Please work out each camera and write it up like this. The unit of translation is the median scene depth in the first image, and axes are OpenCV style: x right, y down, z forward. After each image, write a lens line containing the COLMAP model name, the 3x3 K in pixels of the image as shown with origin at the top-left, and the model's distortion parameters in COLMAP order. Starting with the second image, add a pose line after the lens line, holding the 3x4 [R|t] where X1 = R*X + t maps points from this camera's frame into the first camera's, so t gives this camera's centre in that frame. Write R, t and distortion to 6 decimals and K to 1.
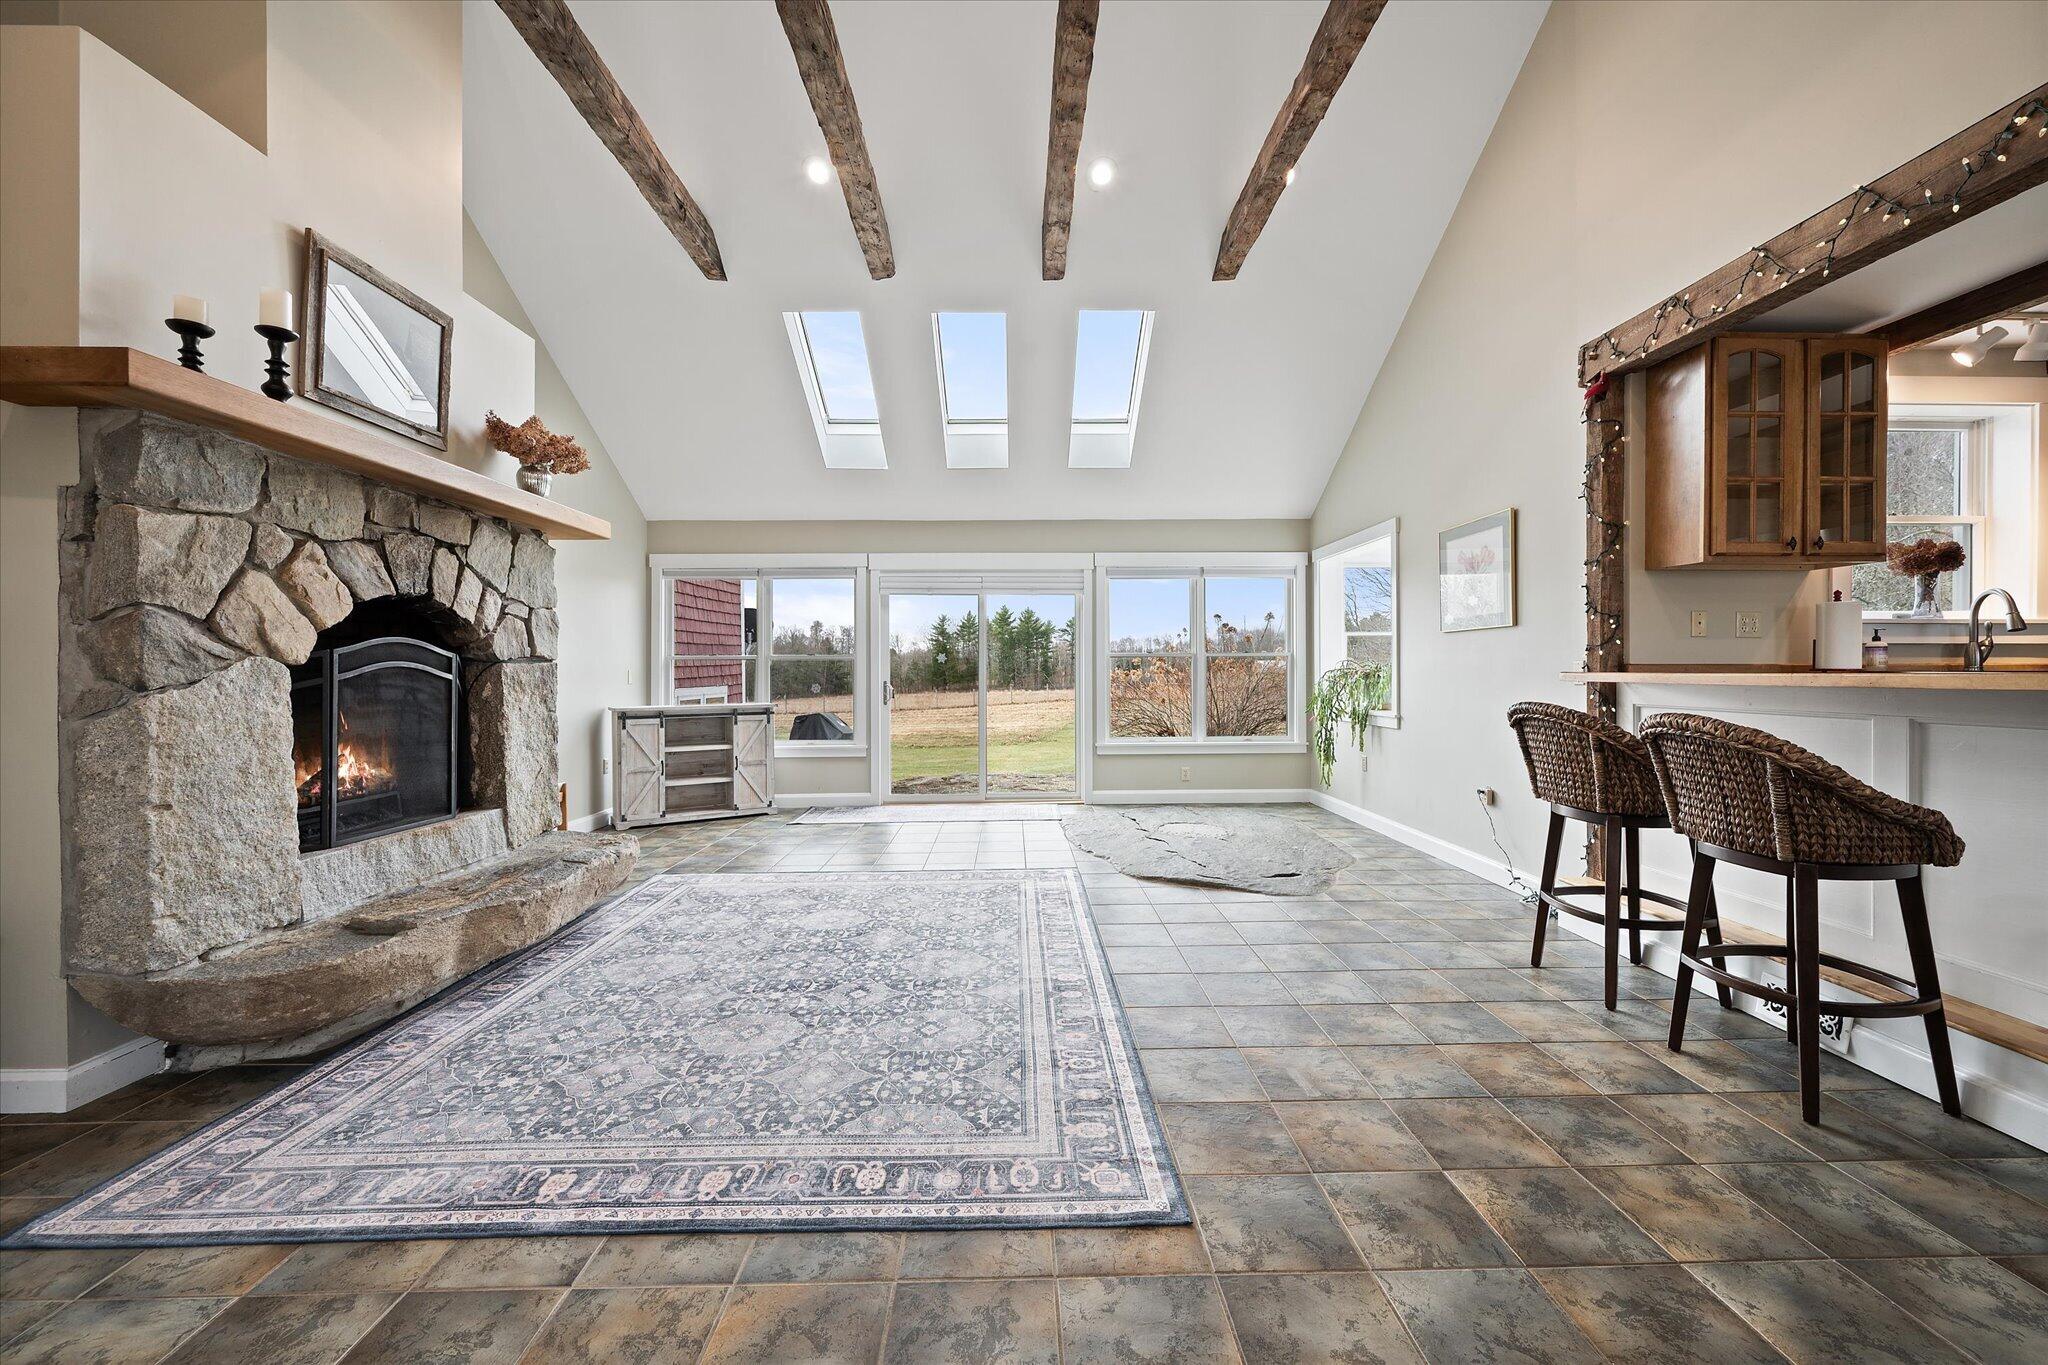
lens RADIAL K [[806.2, 0, 1032.7], [0, 806.2, 674.8], [0, 0, 1]] dist [-0.000391, -0.000078]
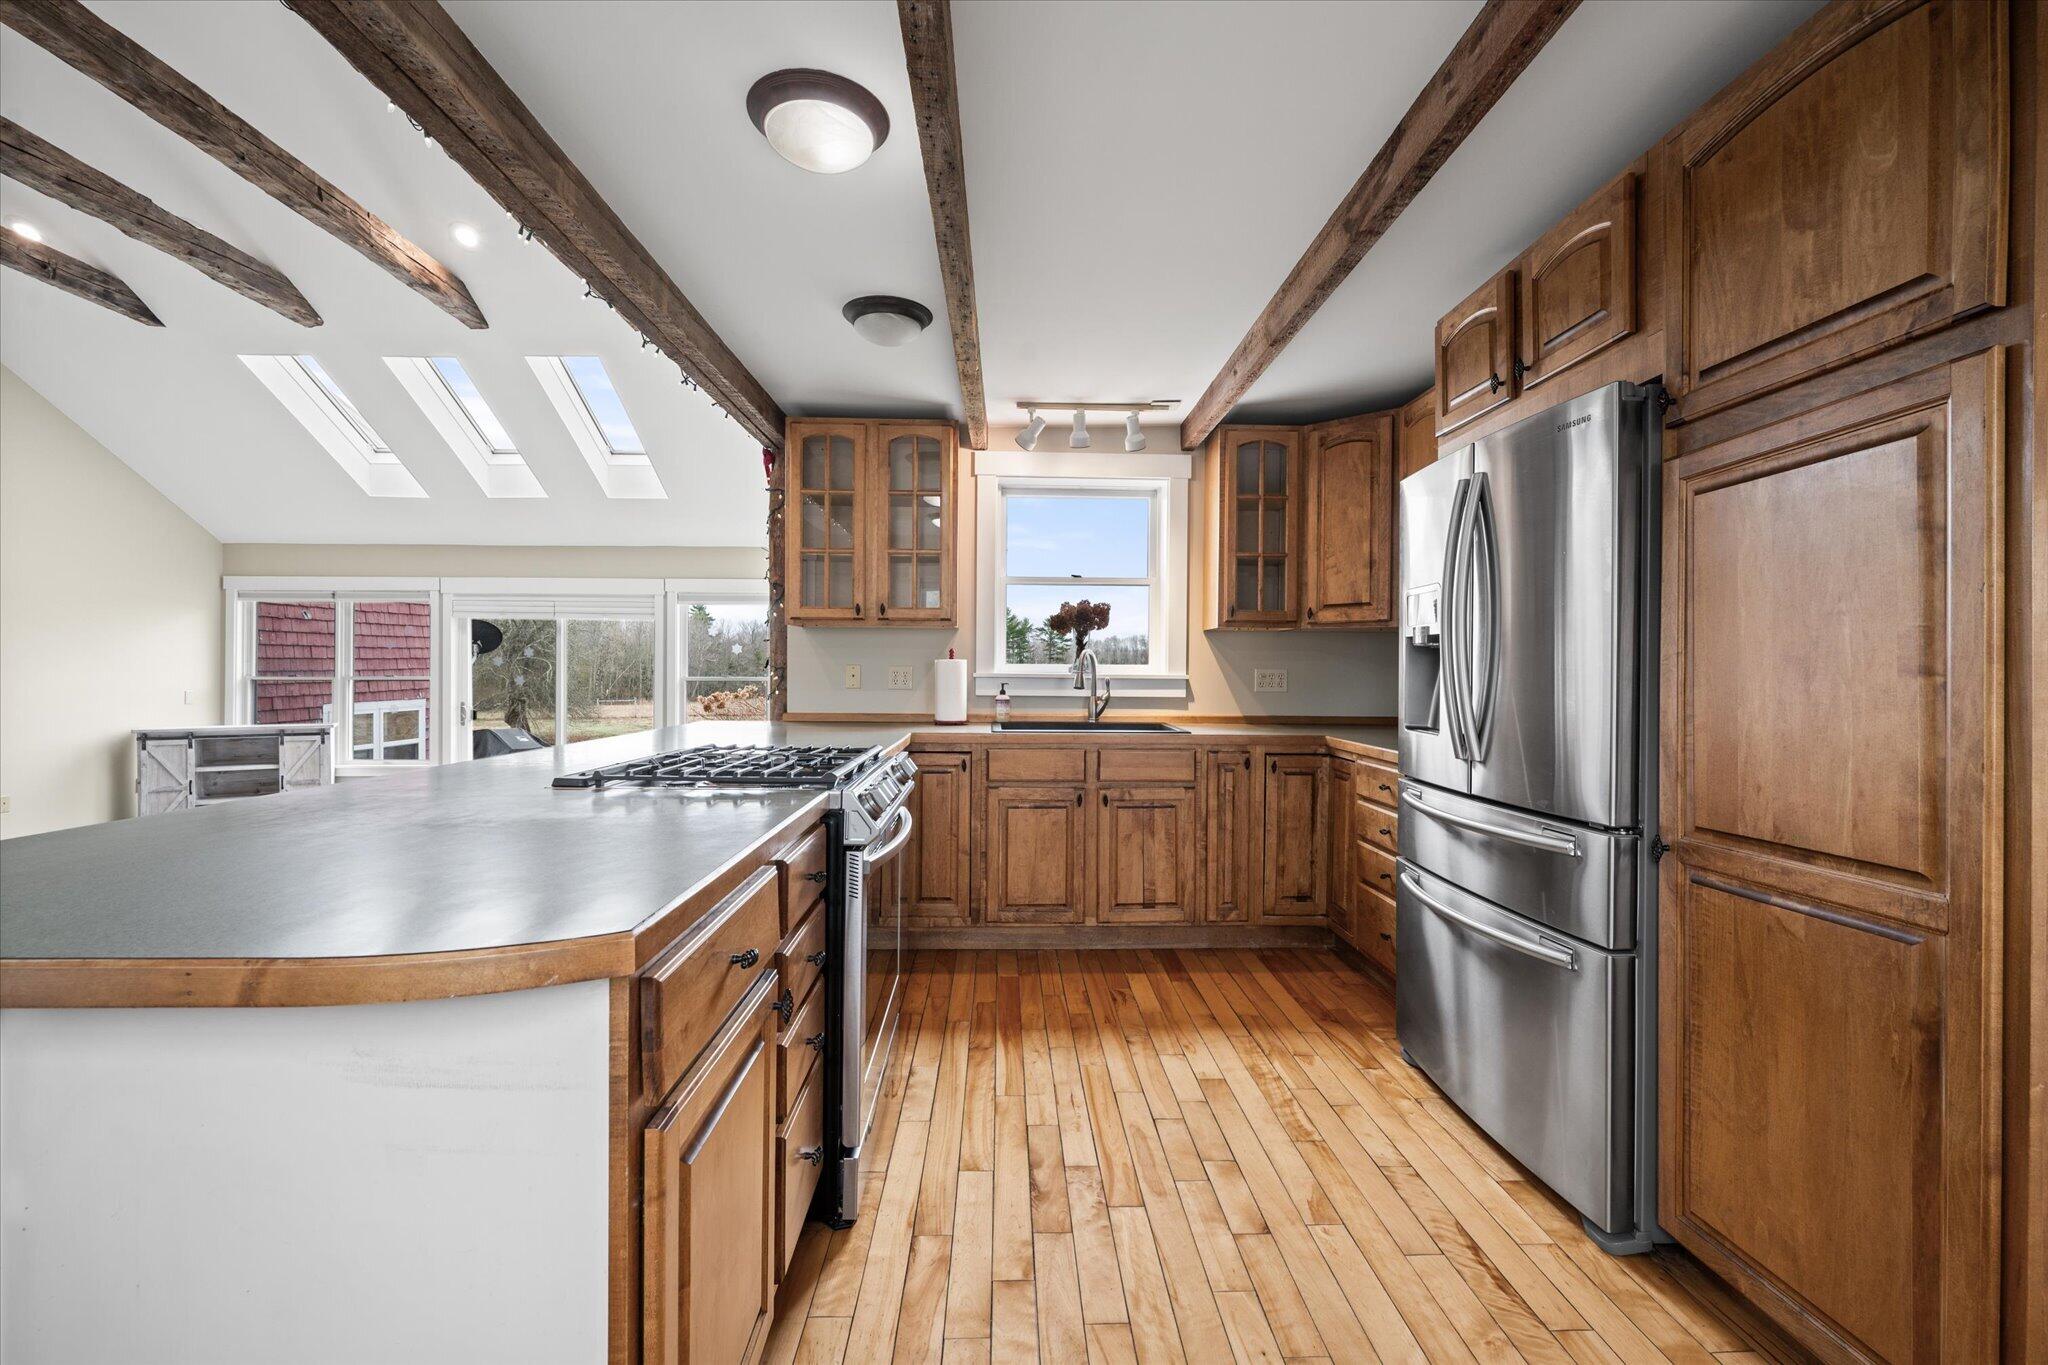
lens RADIAL K [[841.8, 0, 1021.4], [0, 841.8, 677.1], [0, 0, 1]] dist [-0.000917, -0.000421]
pose [[0.999933, 0.009440, 0.006758, 1.136042], [-0.009457, 0.999952, 0.002499, -0.073192], [-0.006734, -0.002563, 0.999974, -0.155740]]
